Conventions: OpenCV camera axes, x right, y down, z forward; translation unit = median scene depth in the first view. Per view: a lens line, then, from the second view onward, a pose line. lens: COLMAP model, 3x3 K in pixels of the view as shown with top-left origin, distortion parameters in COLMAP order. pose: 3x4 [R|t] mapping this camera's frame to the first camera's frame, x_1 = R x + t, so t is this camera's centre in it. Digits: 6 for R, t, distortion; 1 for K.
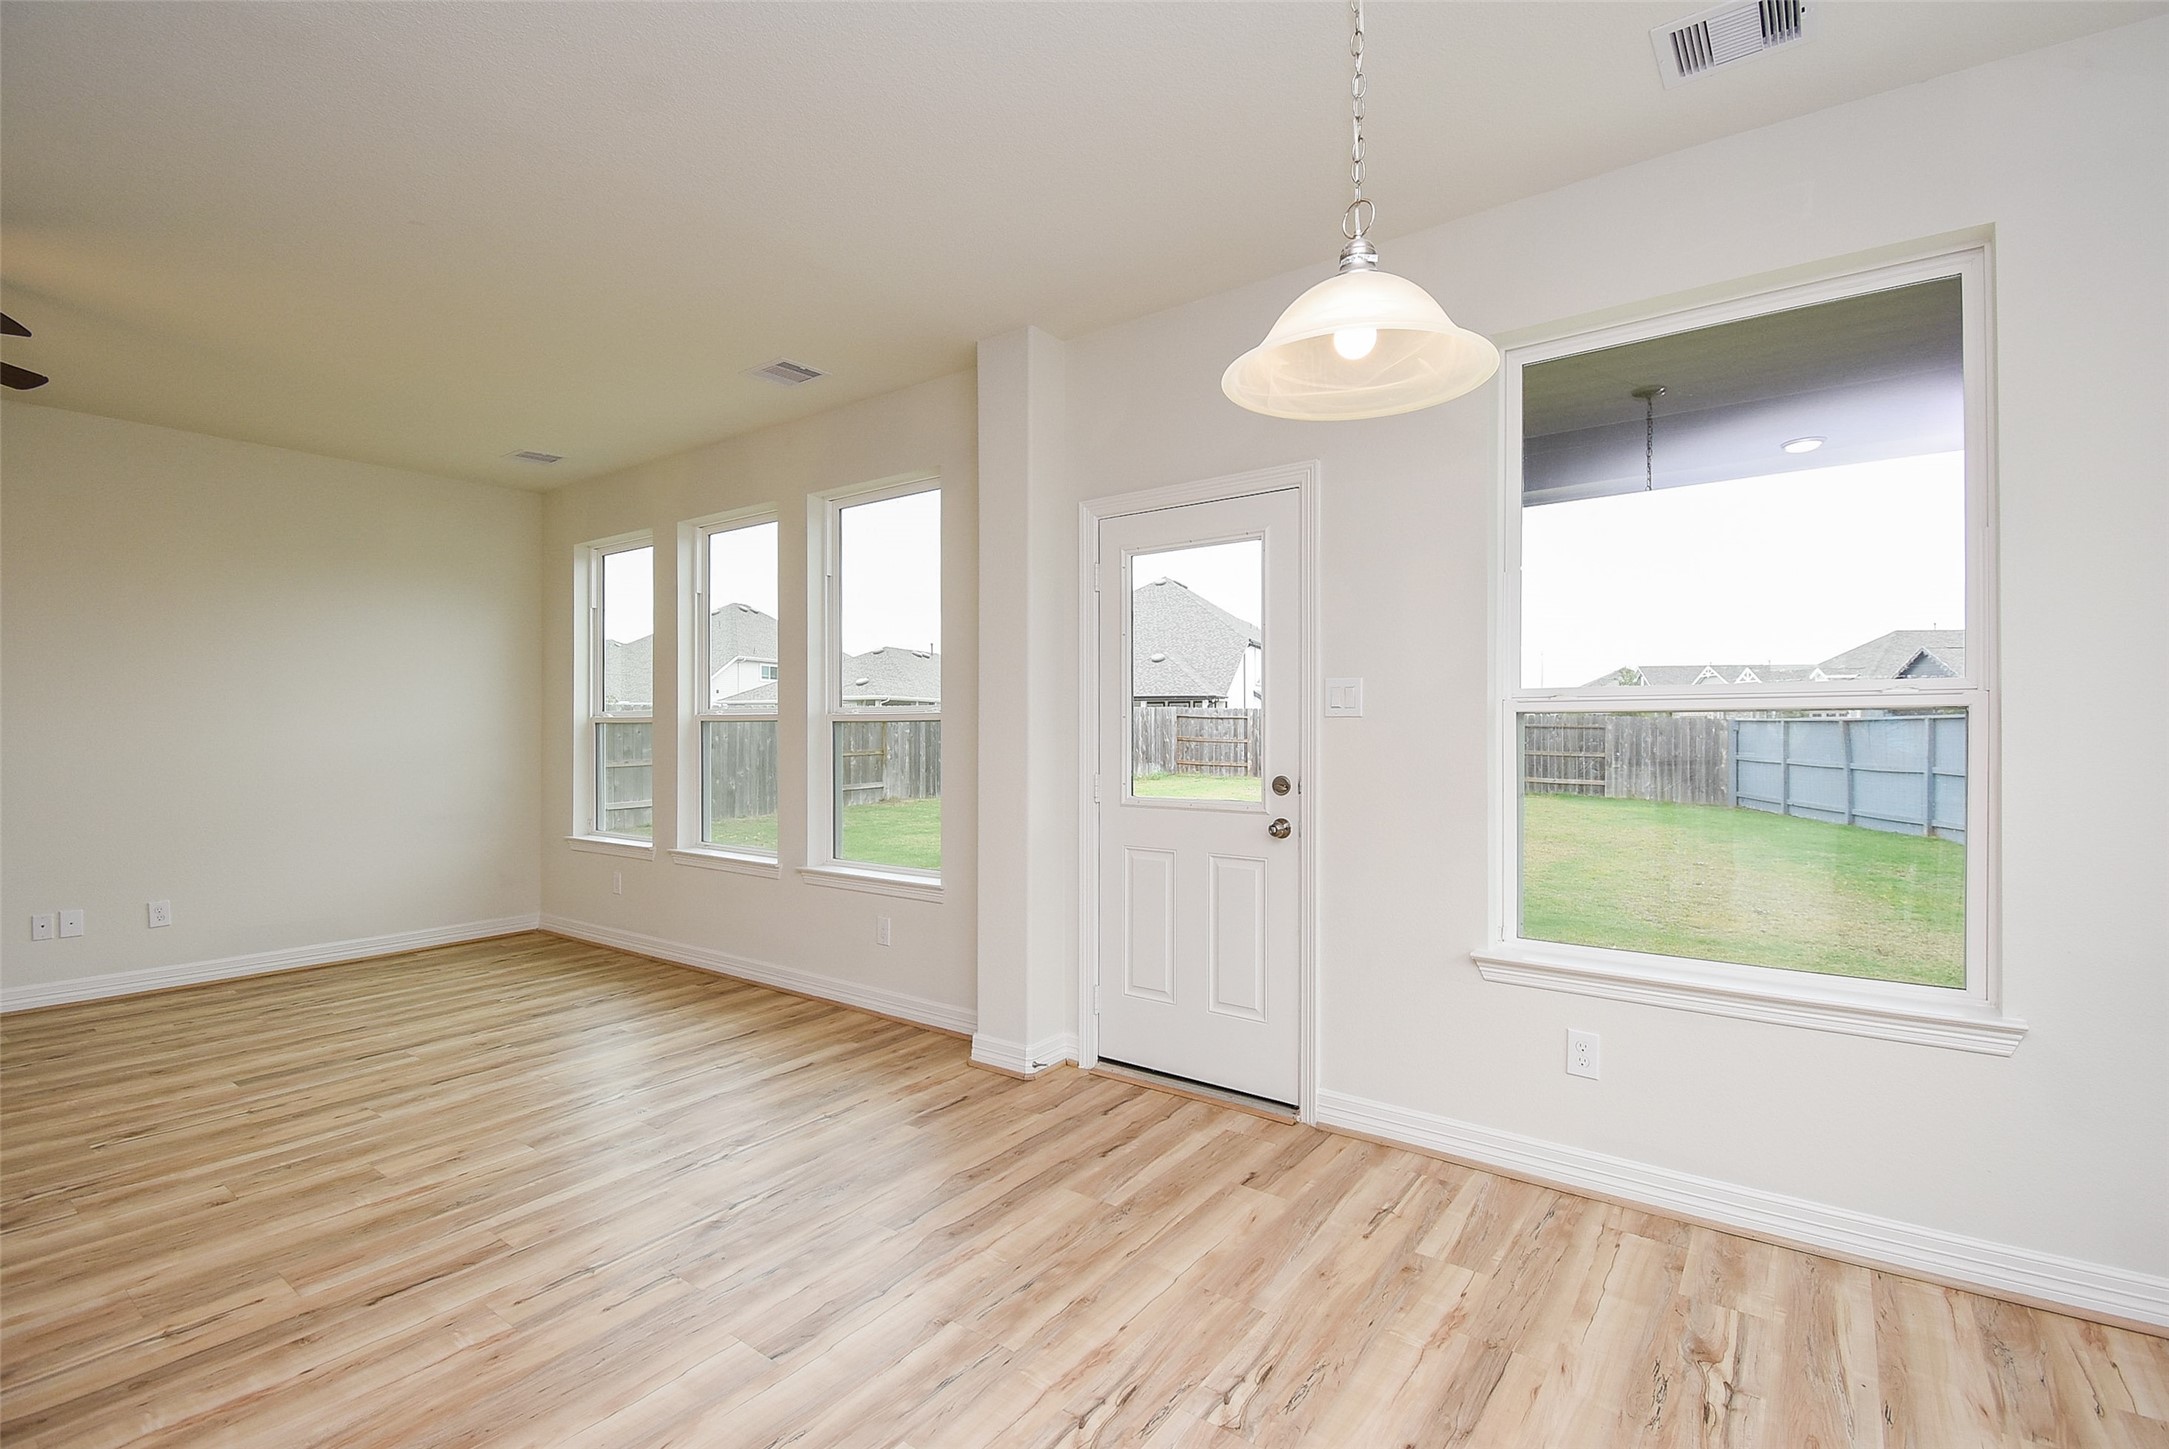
lens RADIAL K [[964.0, 0, 1130.8], [0, 964.0, 733.6], [0, 0, 1]] dist [0.037718, -0.032988]
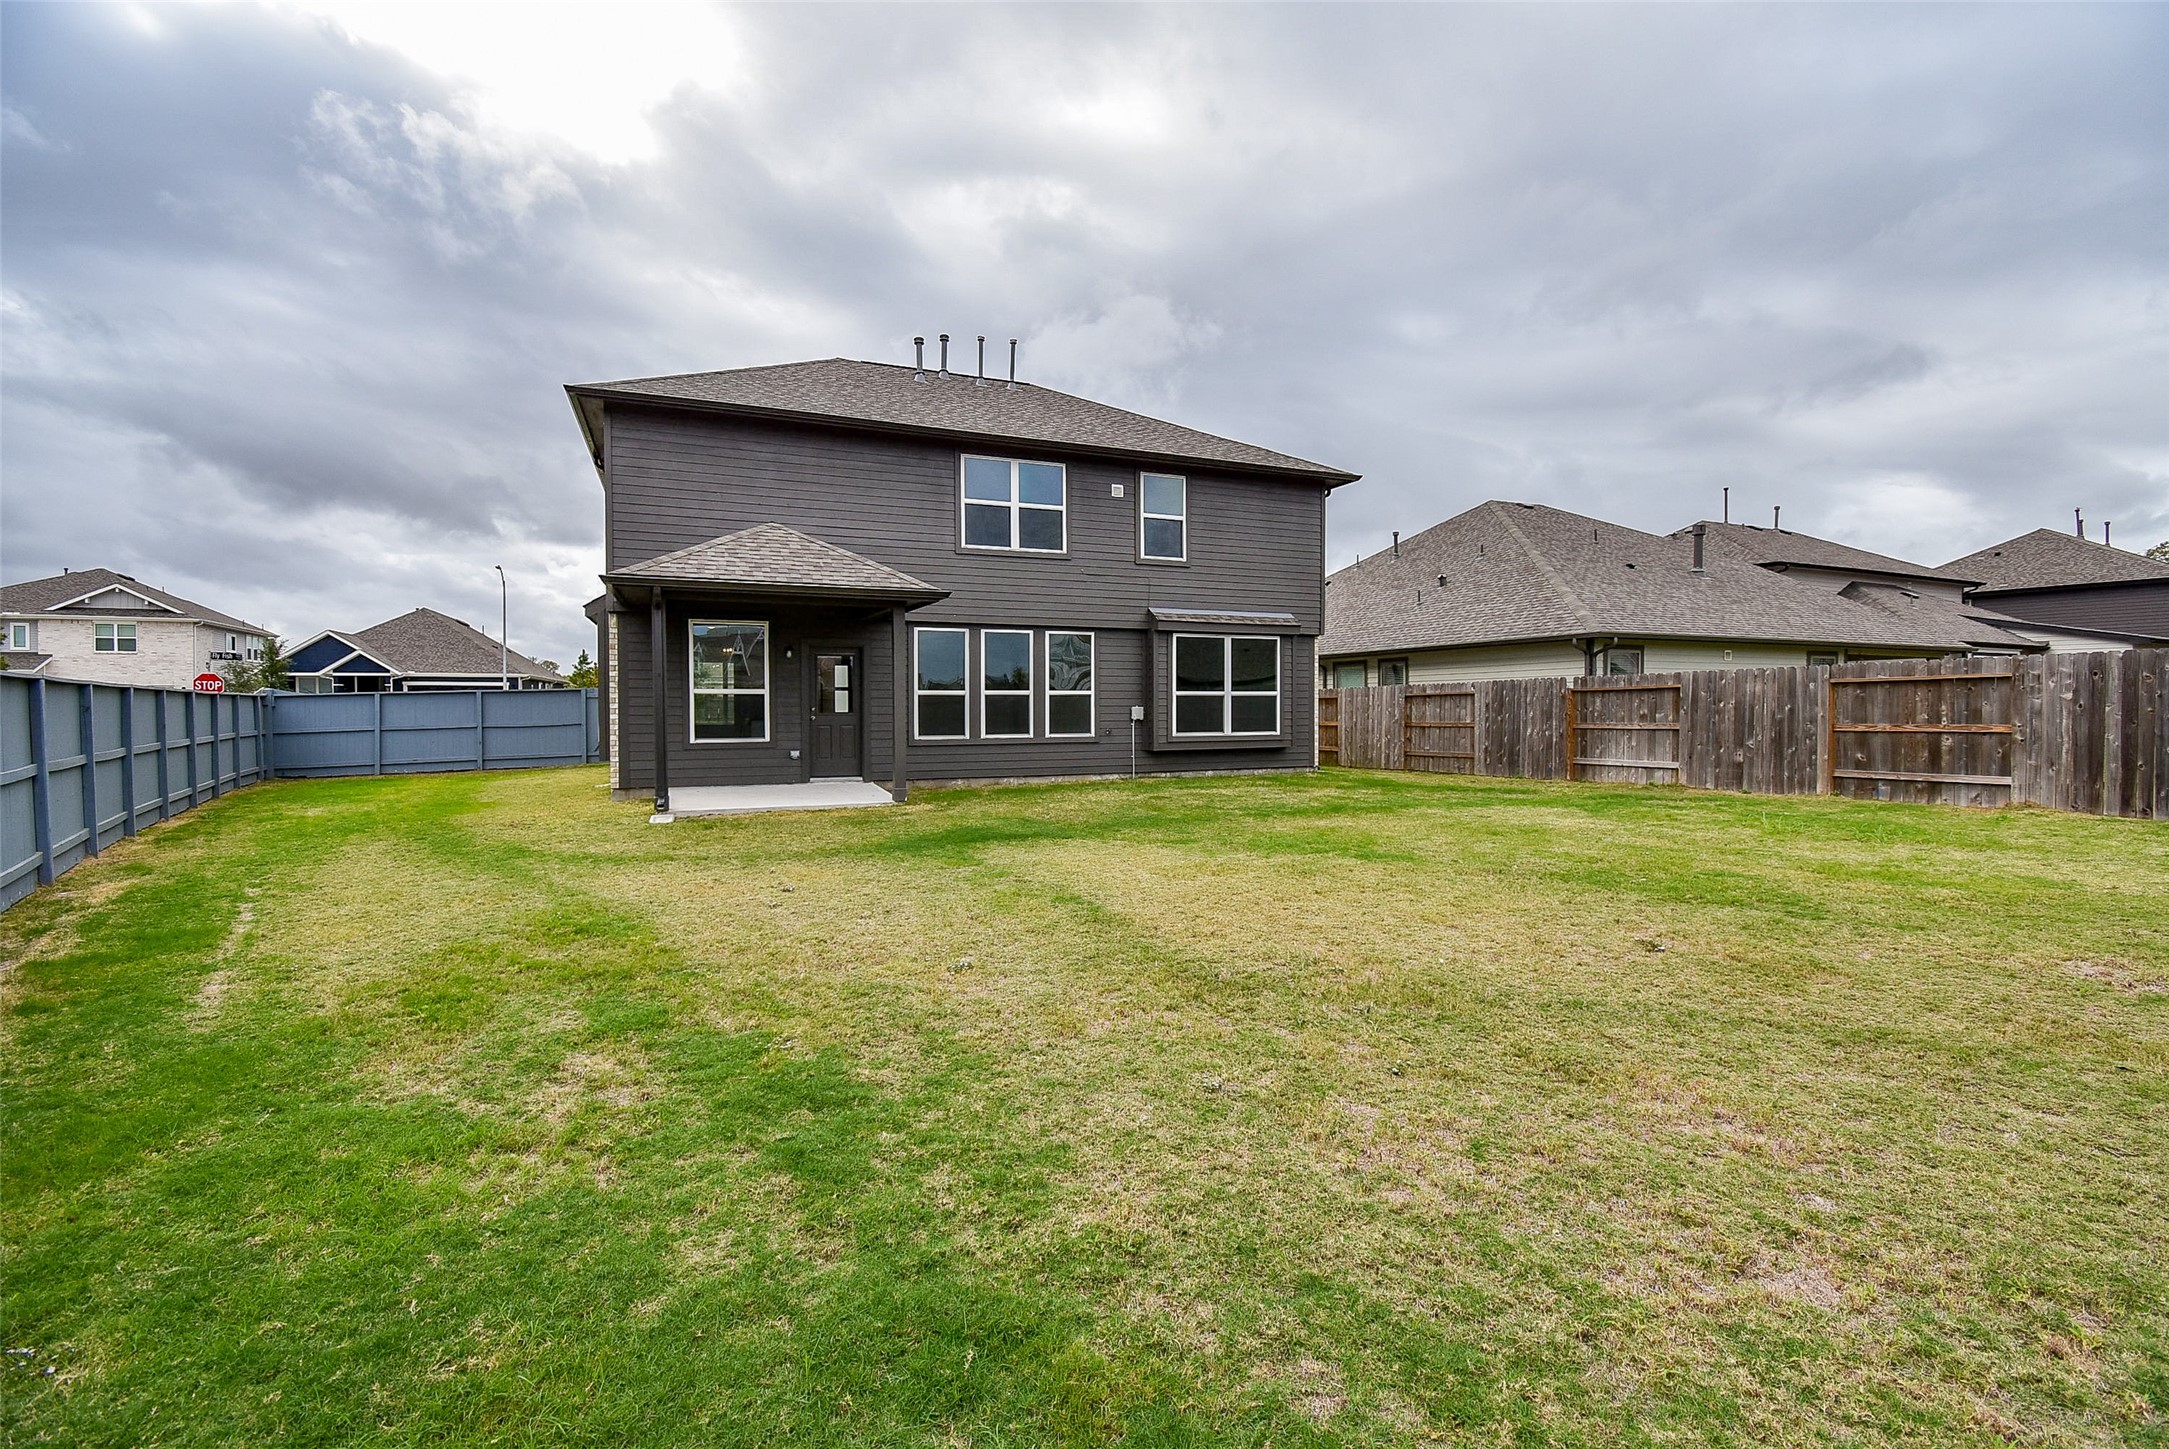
lens RADIAL K [[988.3, 0, 1080.6], [0, 988.3, 715.6], [0, 0, 1]] dist [0.018829, -0.024221]
pose [[-0.508041, 0.026737, -0.860918, 0.582969], [0.010219, 0.999635, 0.025015, -0.011788], [0.861272, 0.003911, -0.508128, 0.766090]]
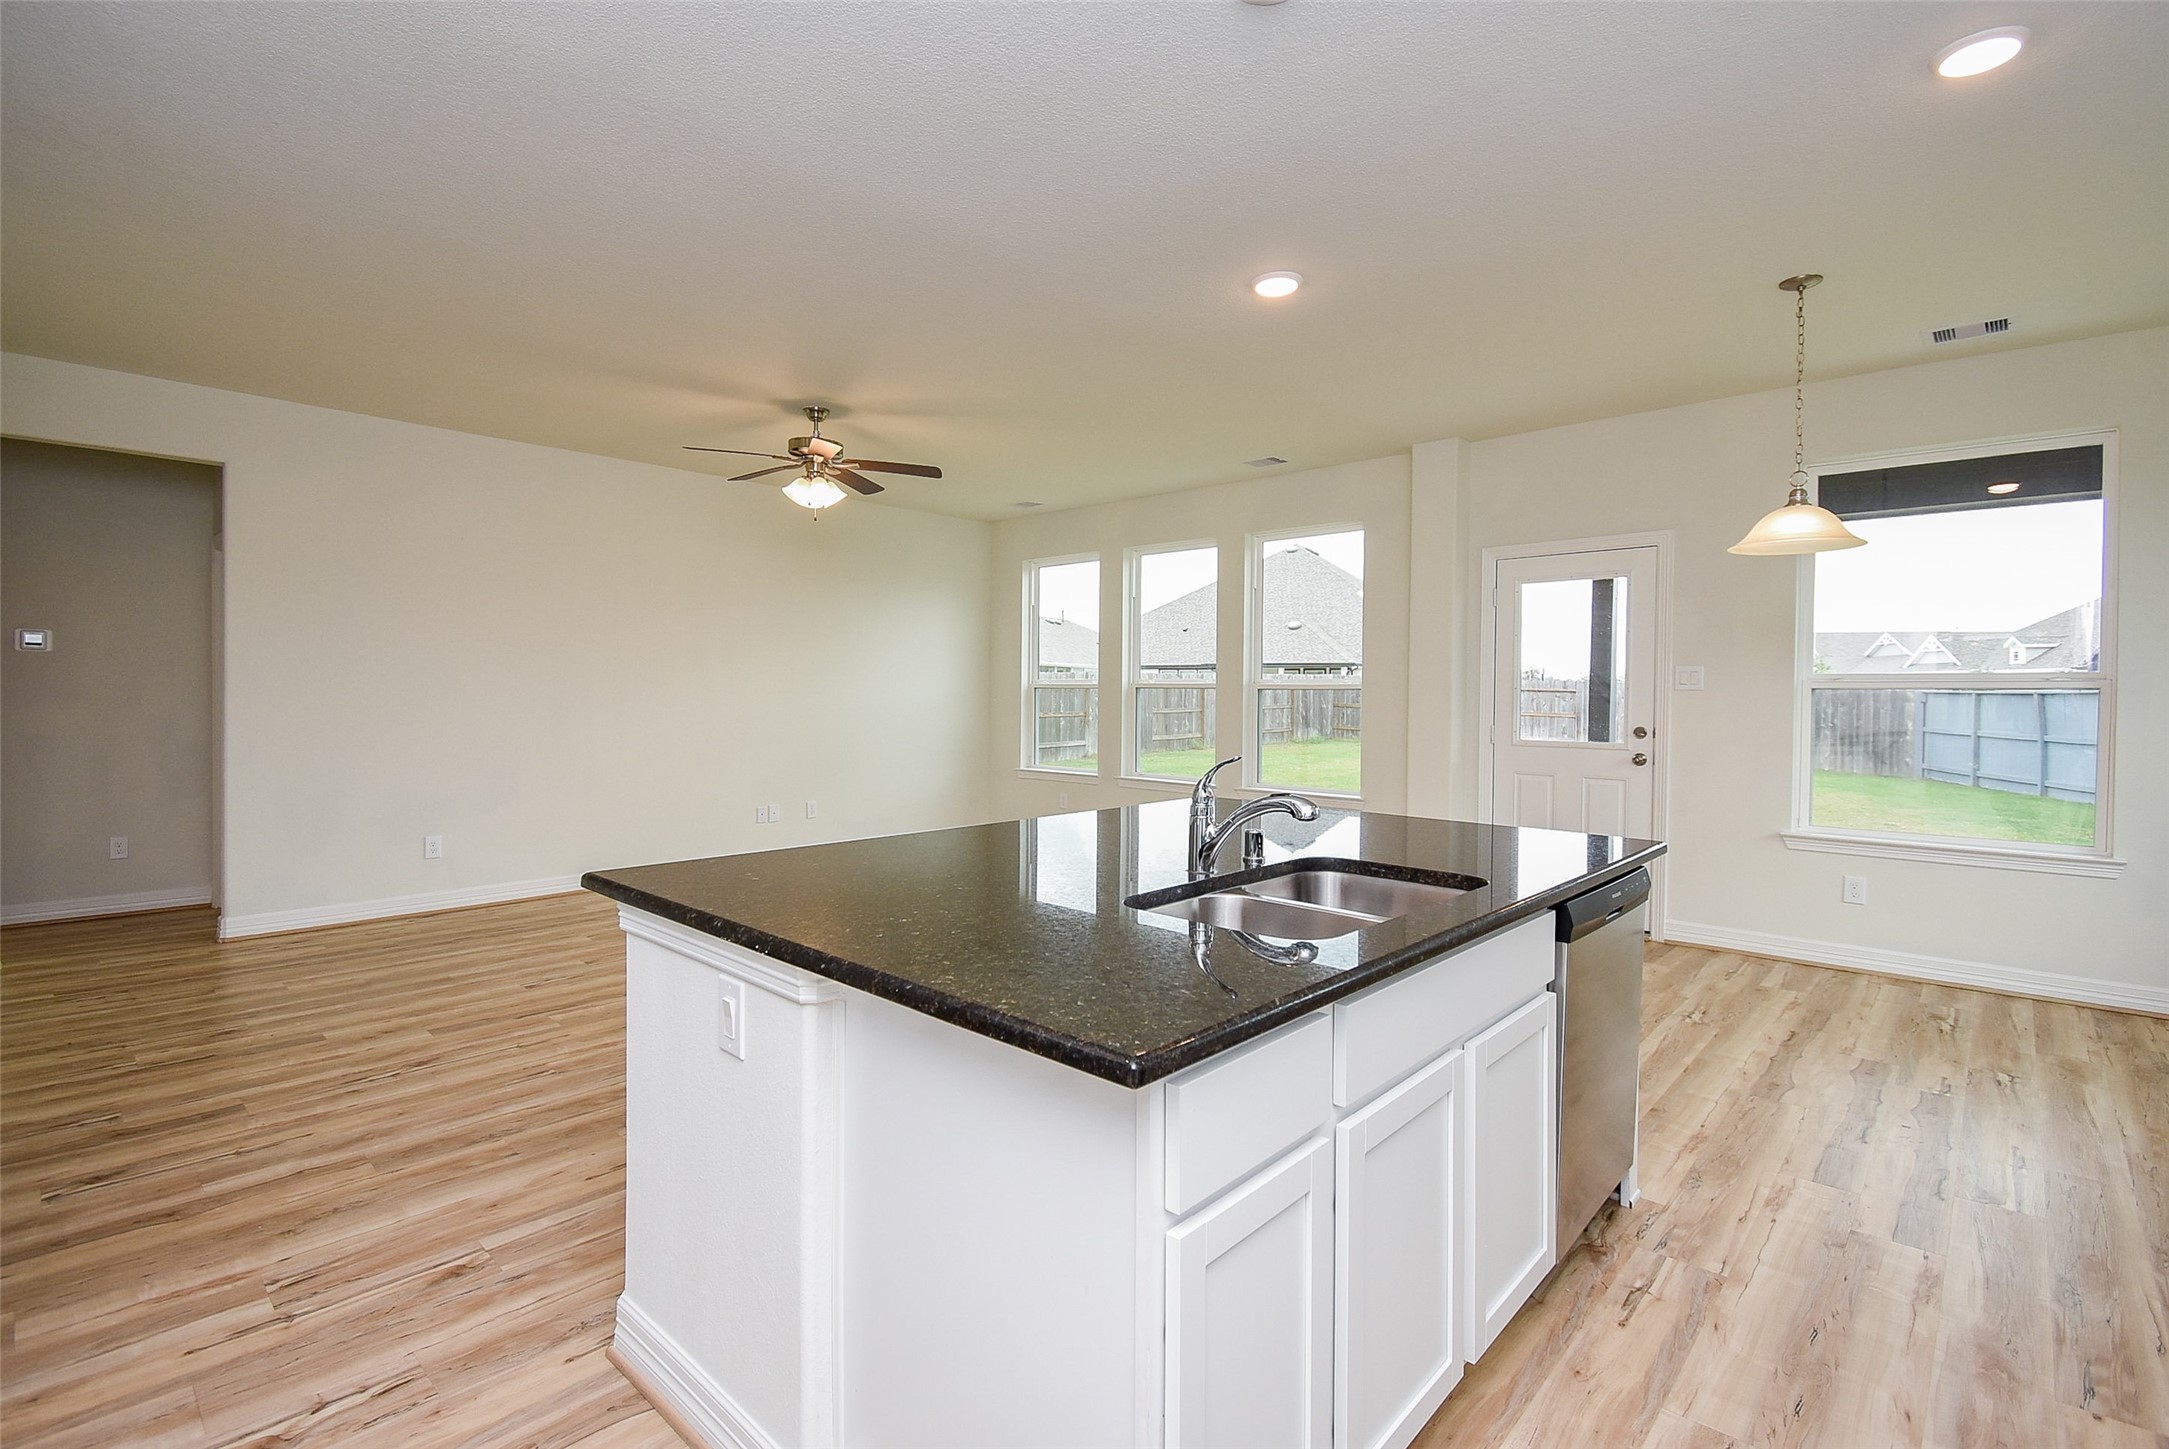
lens RADIAL K [[988.3, 0, 1080.6], [0, 988.3, 715.6], [0, 0, 1]] dist [0.018829, -0.024221]
pose [[0.989788, 0.012127, -0.142029, -0.100399], [-0.009739, 0.999799, 0.017498, 0.001201], [0.142212, -0.015936, 0.989708, -0.143130]]
